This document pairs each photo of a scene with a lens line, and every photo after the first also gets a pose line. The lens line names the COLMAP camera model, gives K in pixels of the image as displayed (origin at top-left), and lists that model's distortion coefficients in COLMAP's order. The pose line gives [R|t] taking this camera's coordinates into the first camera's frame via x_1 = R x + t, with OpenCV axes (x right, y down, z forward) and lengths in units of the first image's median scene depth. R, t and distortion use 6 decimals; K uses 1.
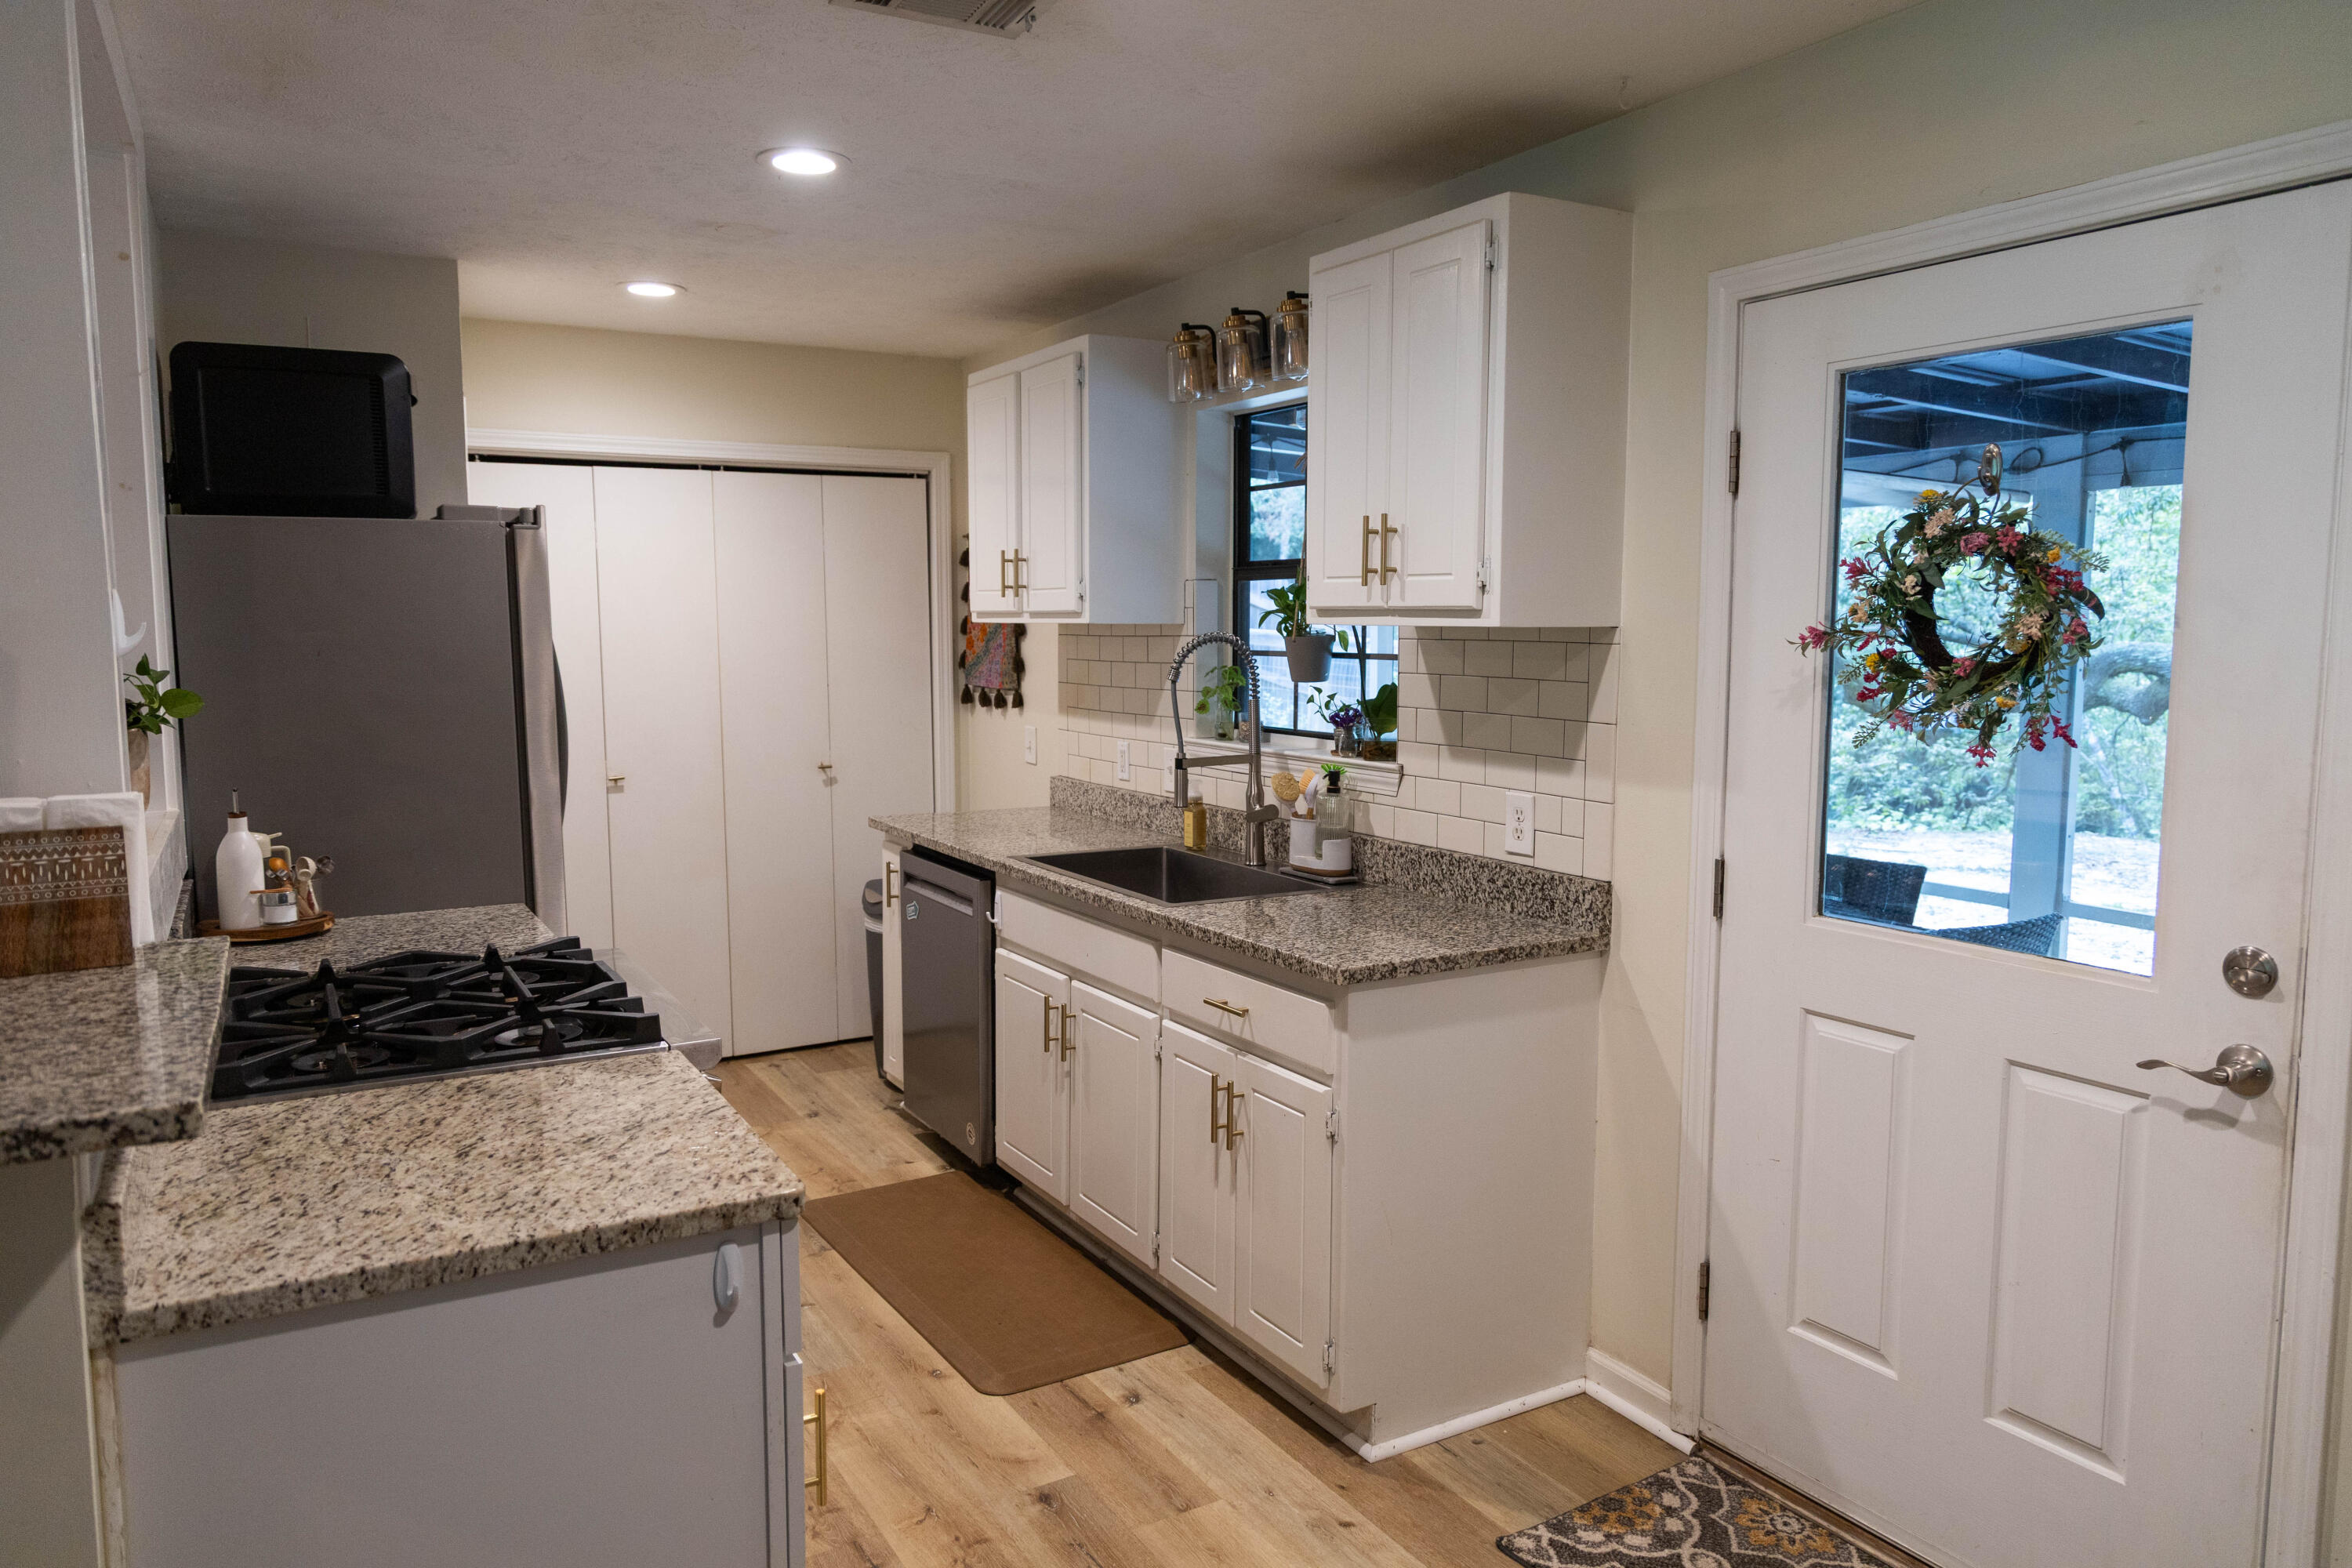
lens RADIAL K [[1589.4, 0, 1176.0], [0, 1589.4, 784.0], [0, 0, 1]] dist [0.017154, -0.002591]
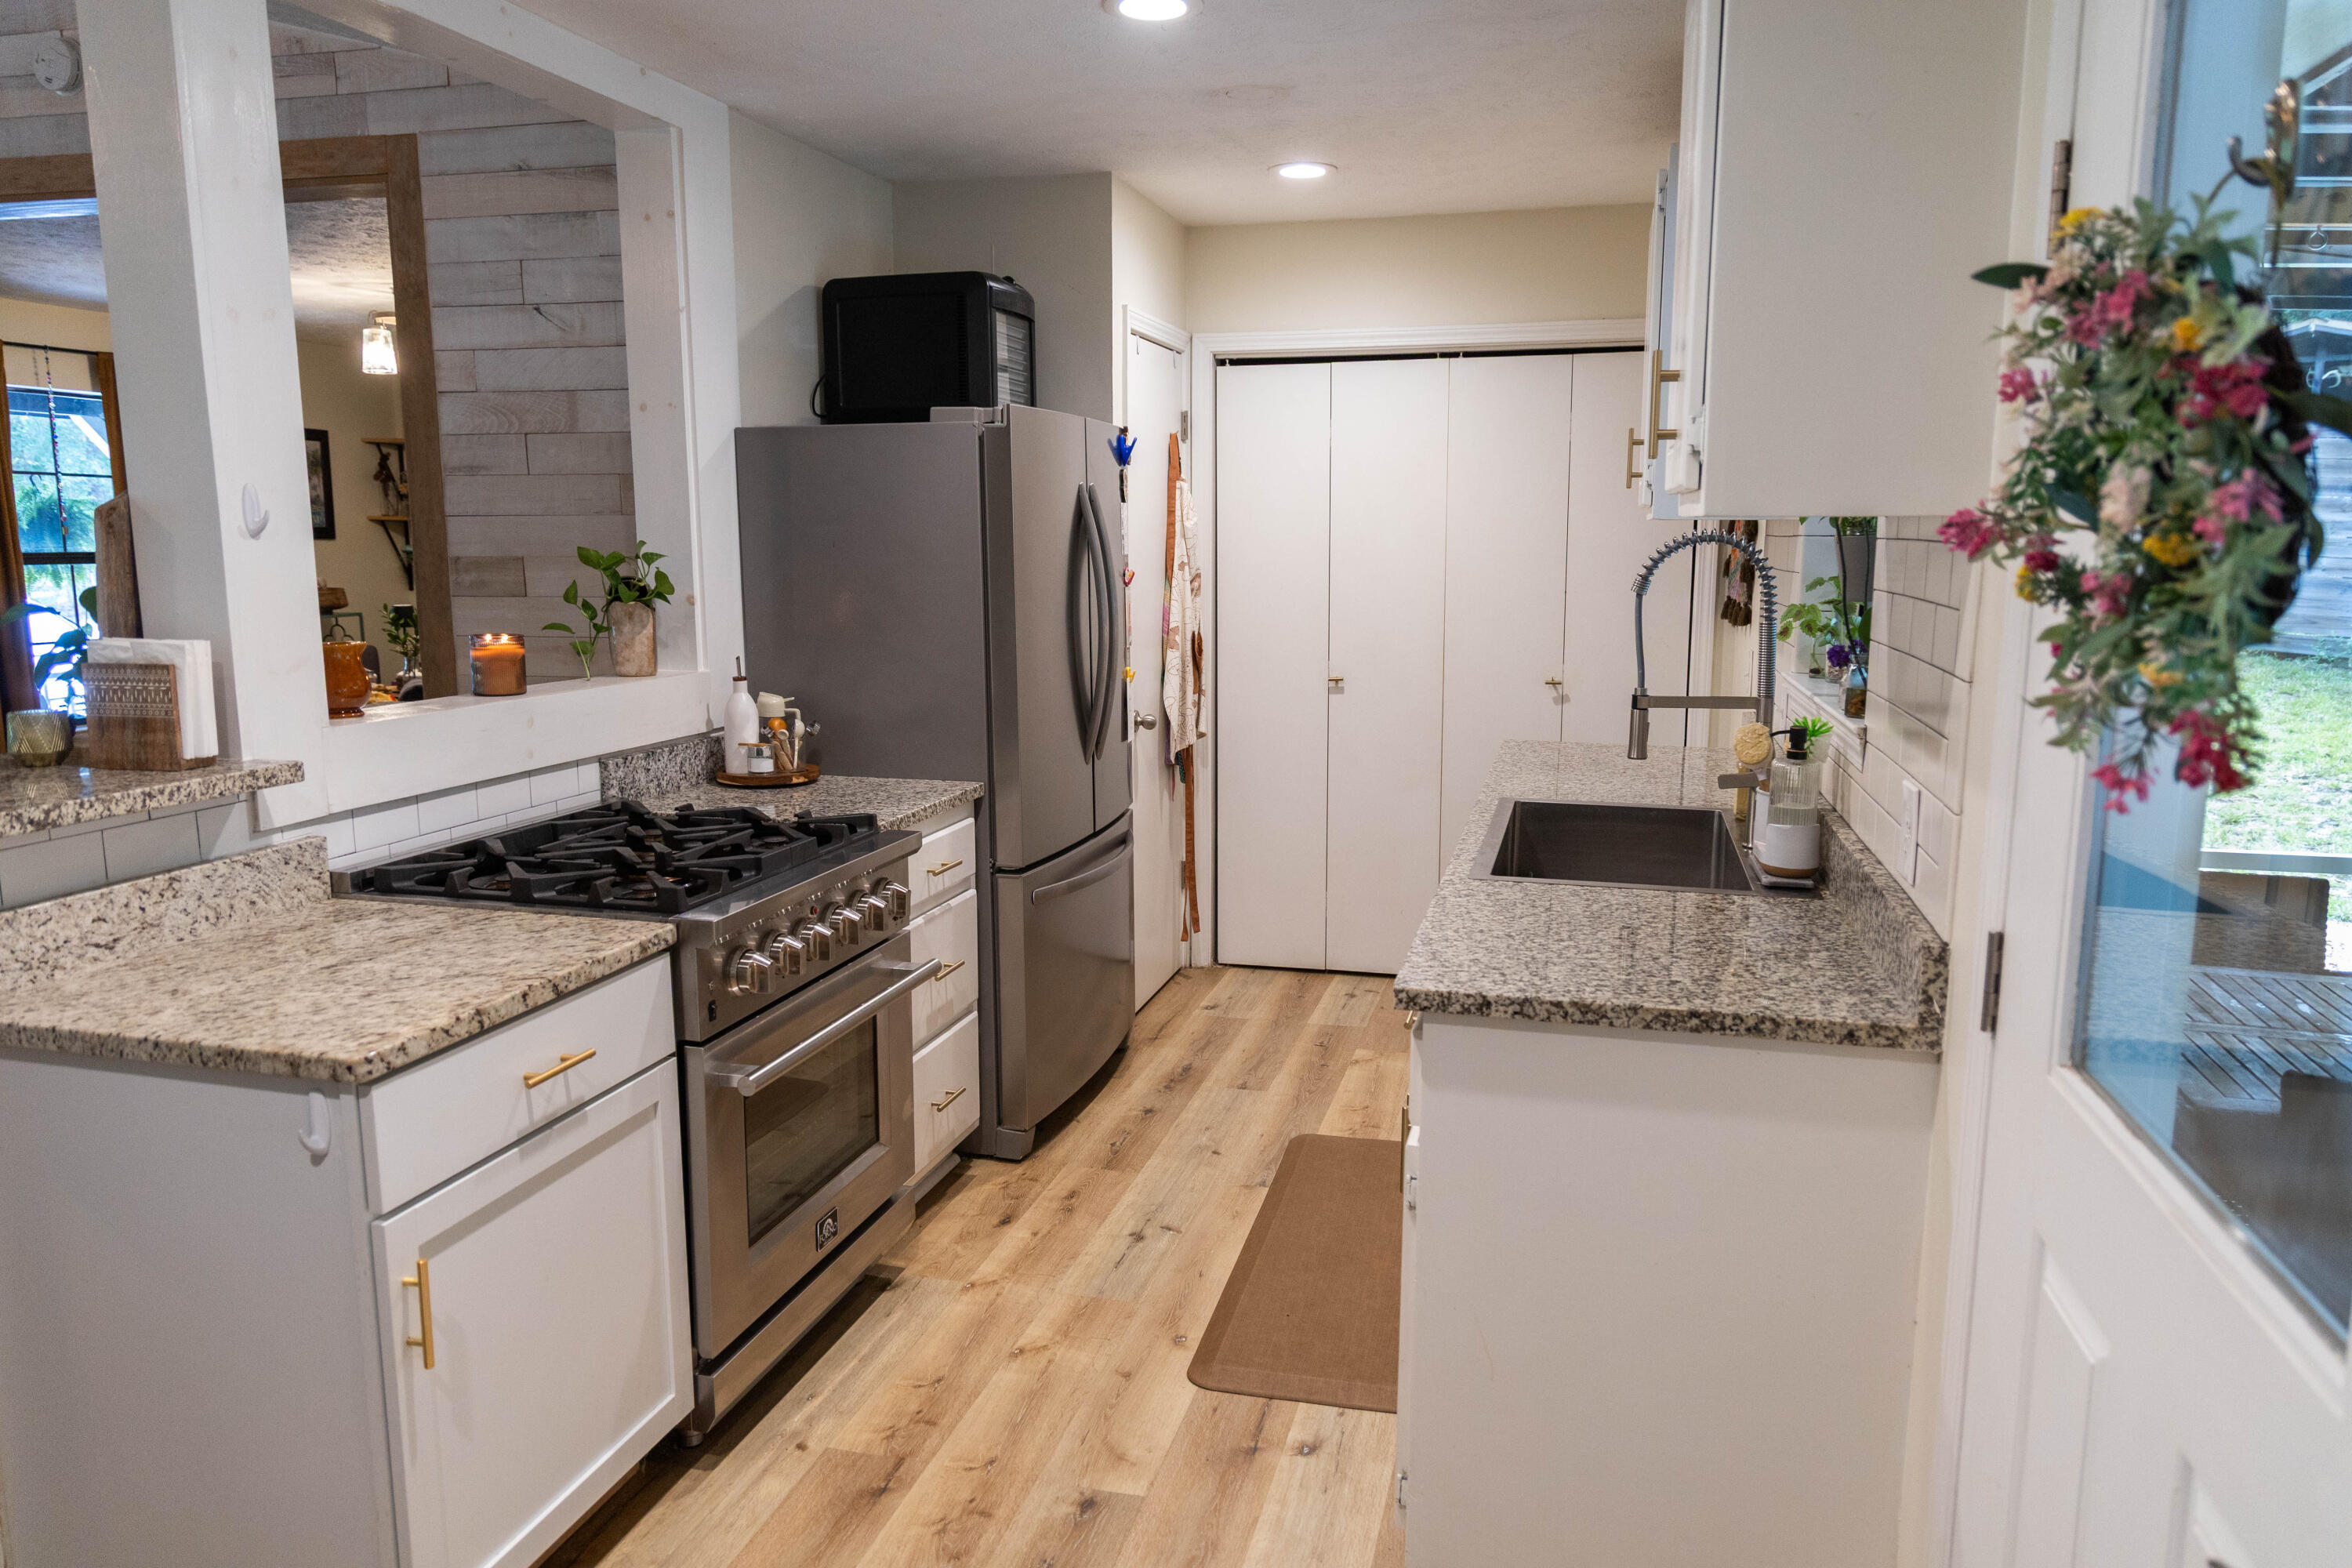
lens RADIAL K [[1604.4, 0, 1176.0], [0, 1604.4, 784.0], [0, 0, 1]] dist [0.008531, -0.001064]
pose [[0.707929, 0.113393, -0.697122, 0.494165], [-0.074388, 0.993509, 0.086061, -0.029839], [0.702355, -0.009068, 0.711769, 0.371212]]
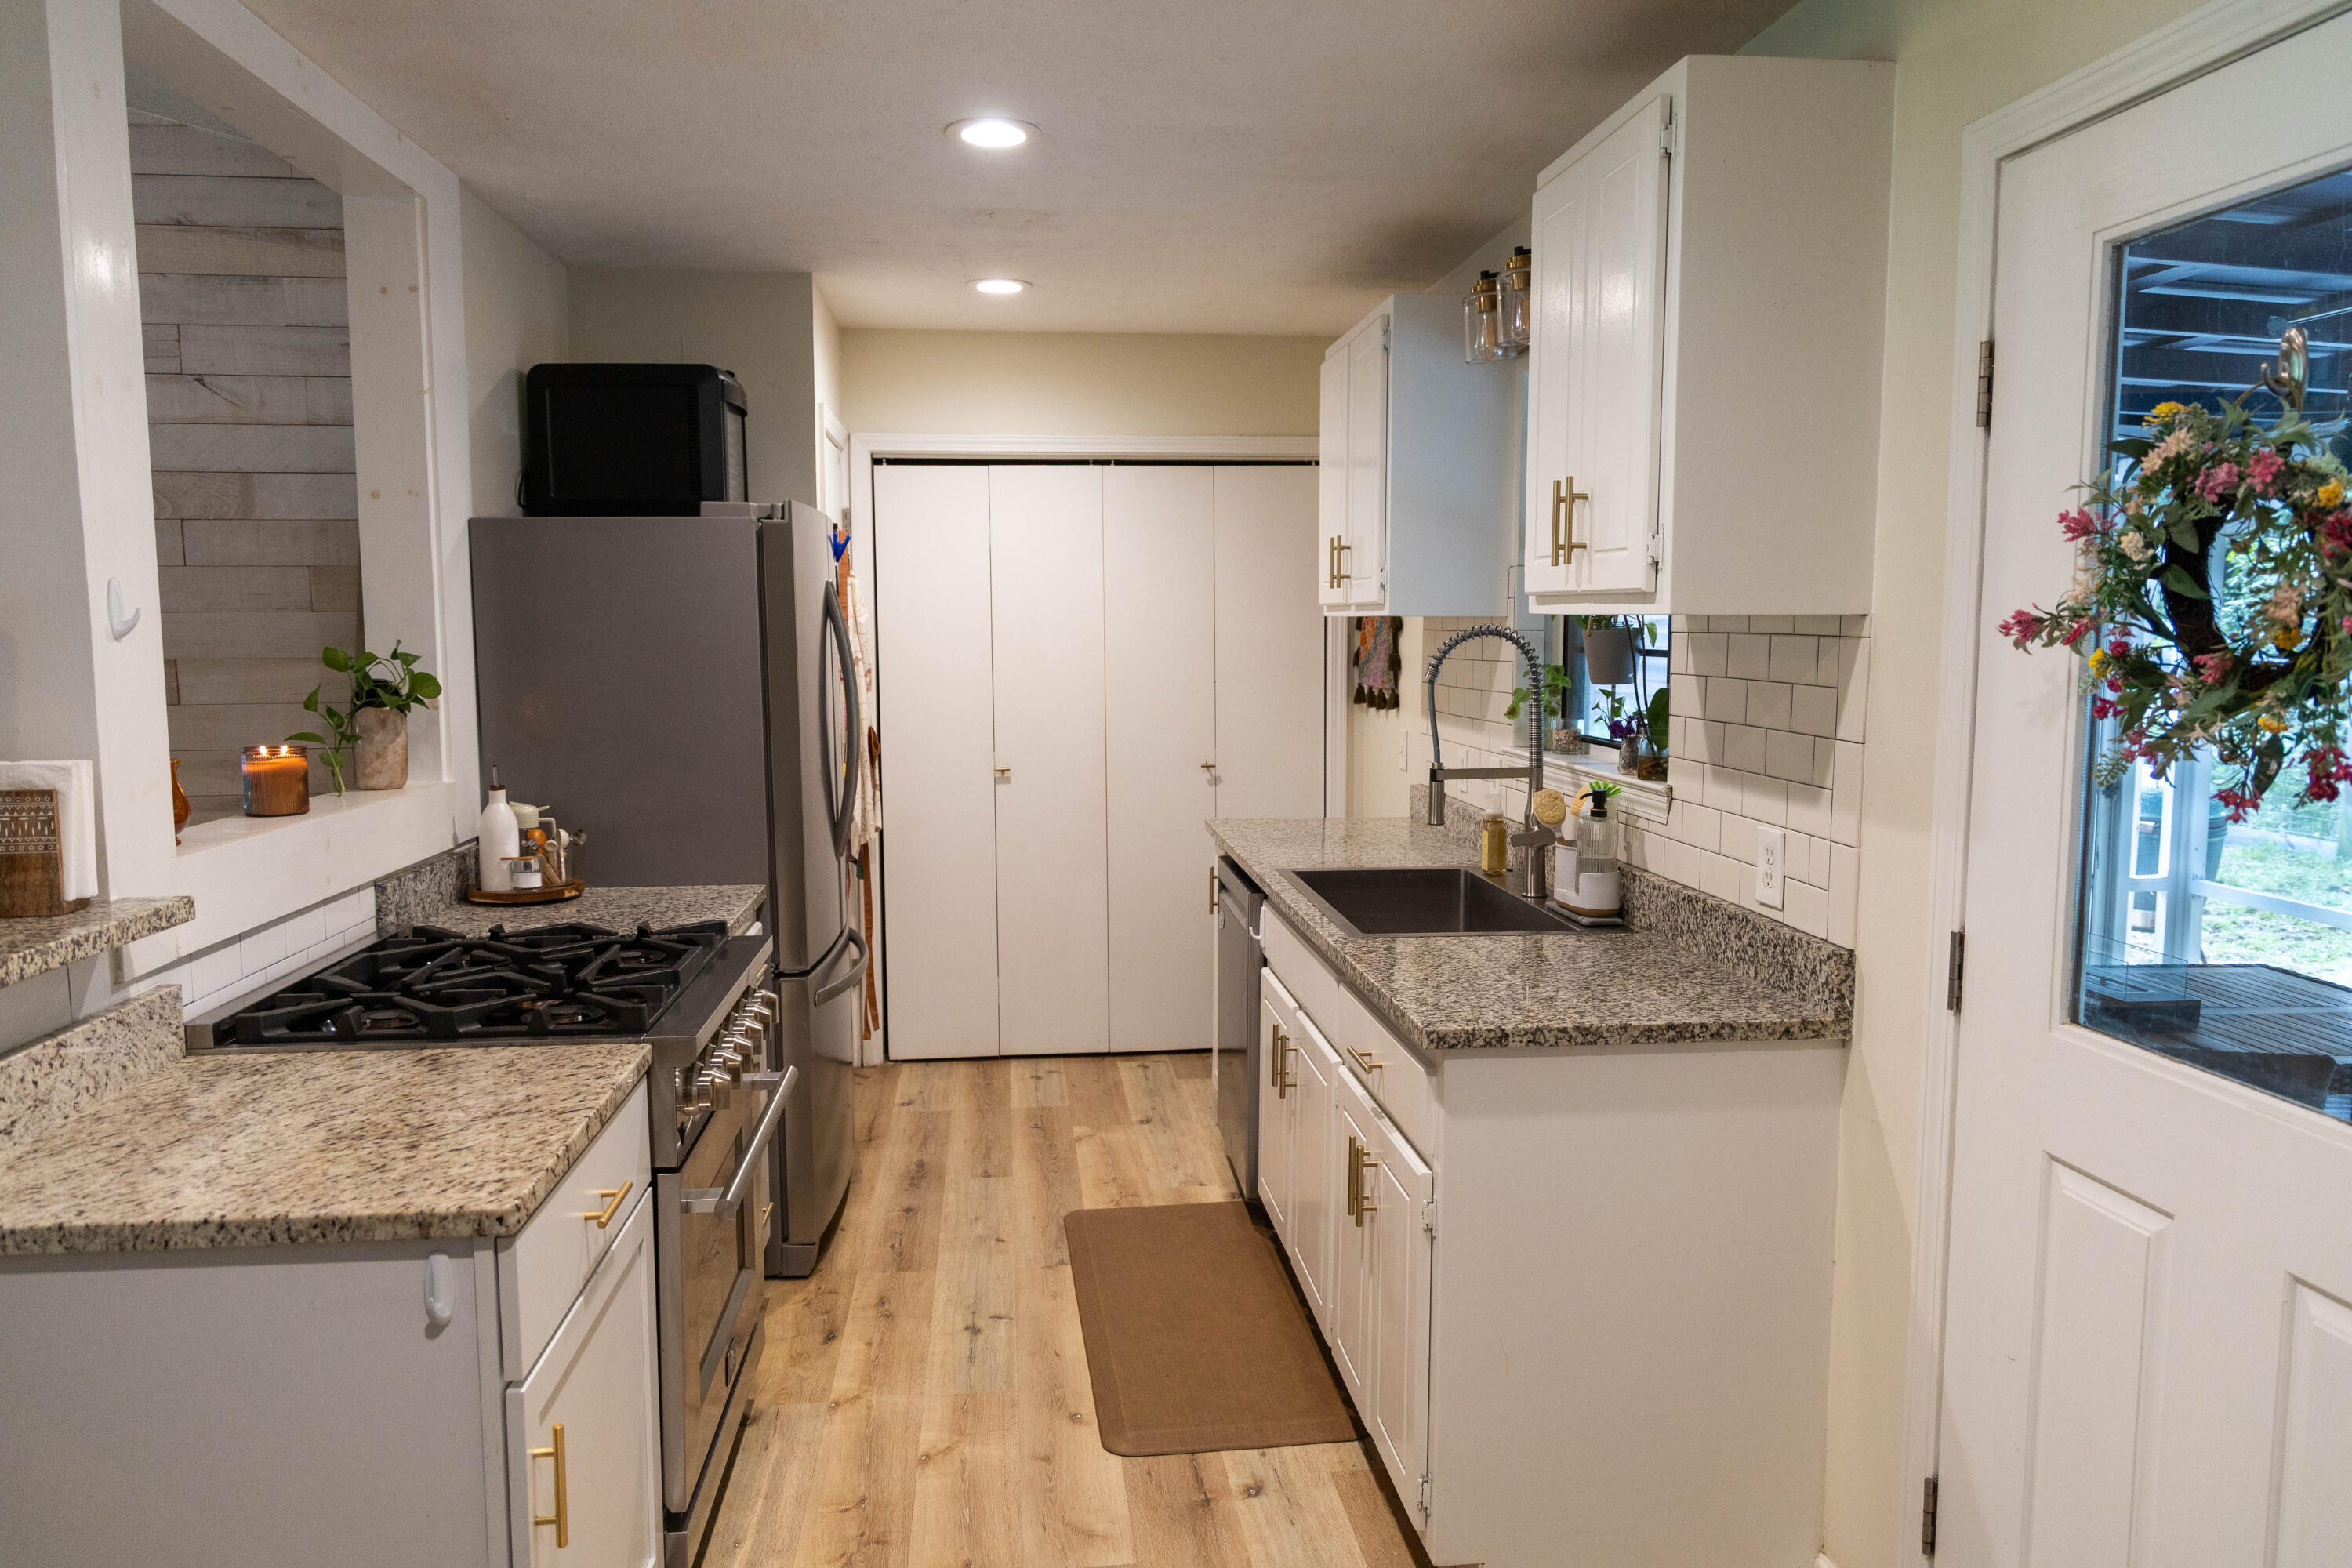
lens RADIAL K [[1610.2, 0, 1176.0], [0, 1610.2, 784.0], [0, 0, 1]] dist [0.010008, -0.003067]
pose [[0.914548, 0.040259, -0.402469, 0.290491], [-0.040990, 0.999136, 0.006801, -0.010116], [0.402396, 0.010277, 0.915408, 0.167784]]
